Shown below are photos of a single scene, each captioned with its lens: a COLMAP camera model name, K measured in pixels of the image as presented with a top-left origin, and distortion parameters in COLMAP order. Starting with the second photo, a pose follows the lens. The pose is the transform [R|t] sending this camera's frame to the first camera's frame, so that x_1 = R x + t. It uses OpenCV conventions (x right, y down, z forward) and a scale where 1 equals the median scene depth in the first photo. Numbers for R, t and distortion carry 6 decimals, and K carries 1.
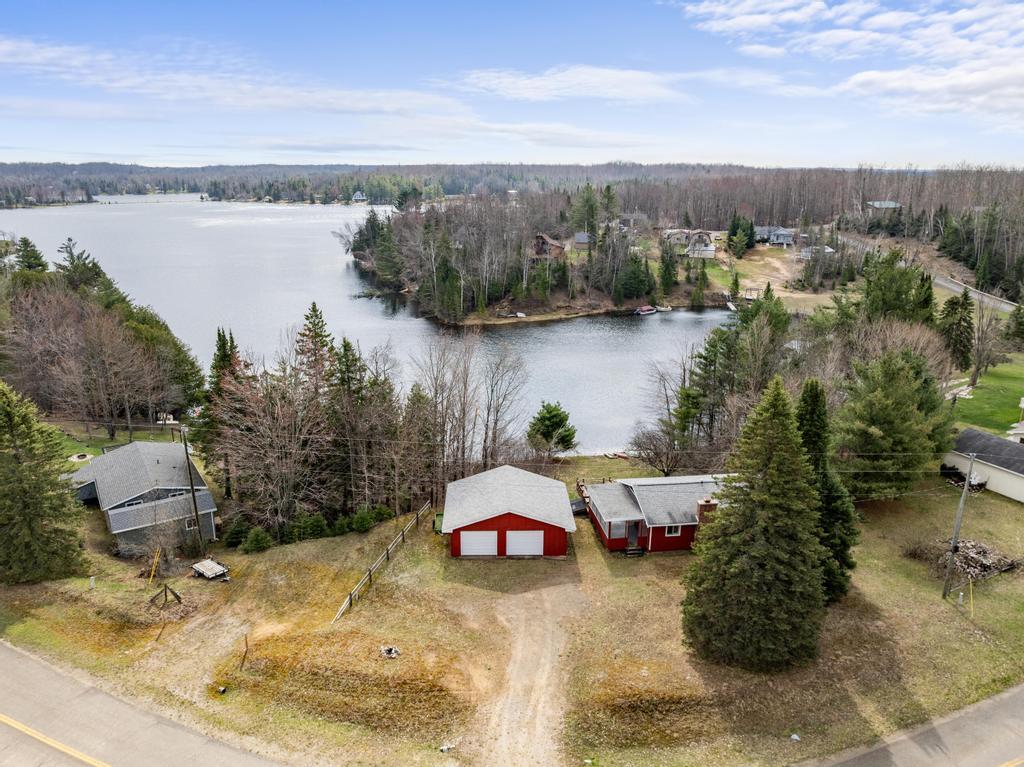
lens RADIAL K [[721.1, 0, 512.0], [0, 721.1, 383.5], [0, 0, 1]] dist [-0.037796, -0.000850]
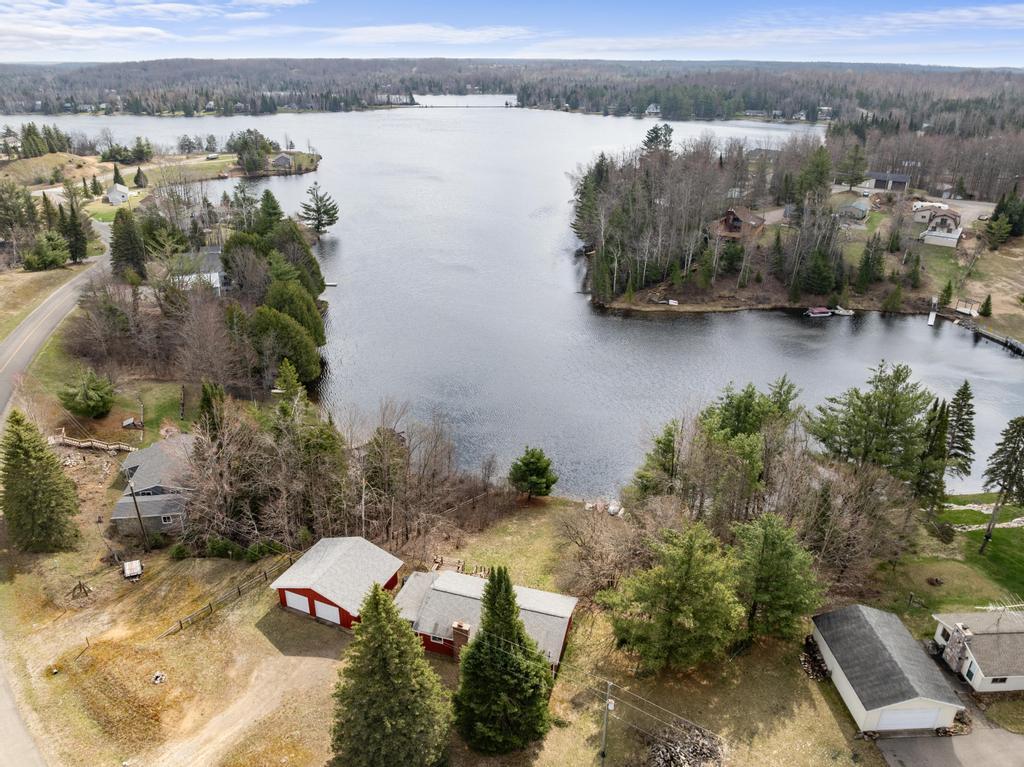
lens RADIAL K [[726.5, 0, 512.0], [0, 726.5, 383.5], [0, 0, 1]] dist [-0.070385, 0.052876]
pose [[0.909145, 0.172826, -0.378929, 0.203138], [-0.120934, 0.980182, 0.156902, -0.114605], [0.398536, -0.096821, 0.912028, 0.007381]]
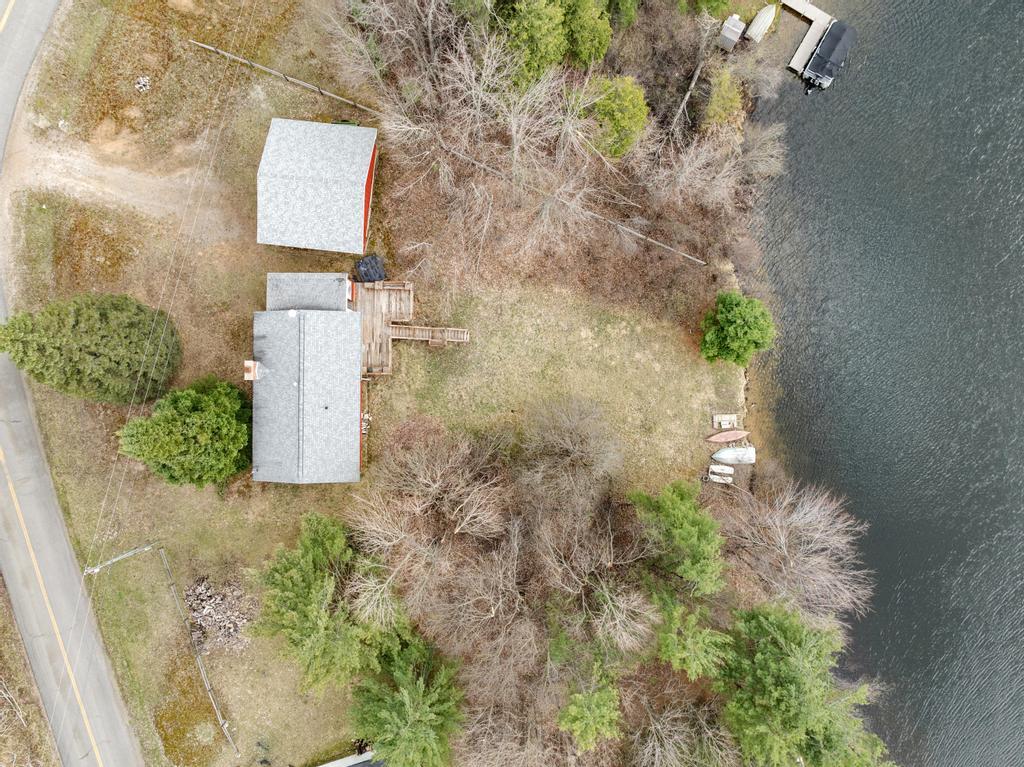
lens RADIAL K [[721.1, 0, 512.0], [0, 721.1, 383.5], [0, 0, 1]] dist [-0.037796, -0.000850]
pose [[-0.141487, 0.989878, -0.011110, 0.071092], [-0.266750, -0.027315, 0.963379, -0.257663], [0.953324, 0.139269, 0.267915, 0.309163]]
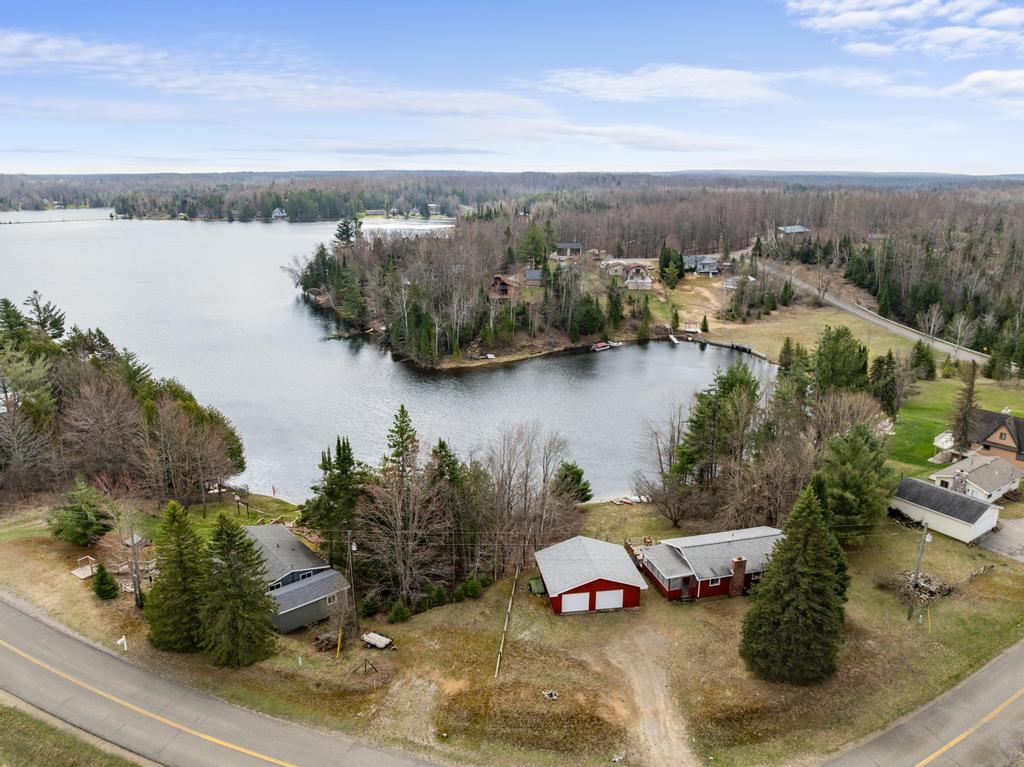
lens RADIAL K [[721.1, 0, 512.0], [0, 721.1, 383.5], [0, 0, 1]] dist [-0.037796, -0.000850]
pose [[0.992249, -0.037653, 0.118421, -0.085550], [0.038097, 0.999273, -0.001487, -0.051278], [-0.118279, 0.005986, 0.992962, -0.083481]]
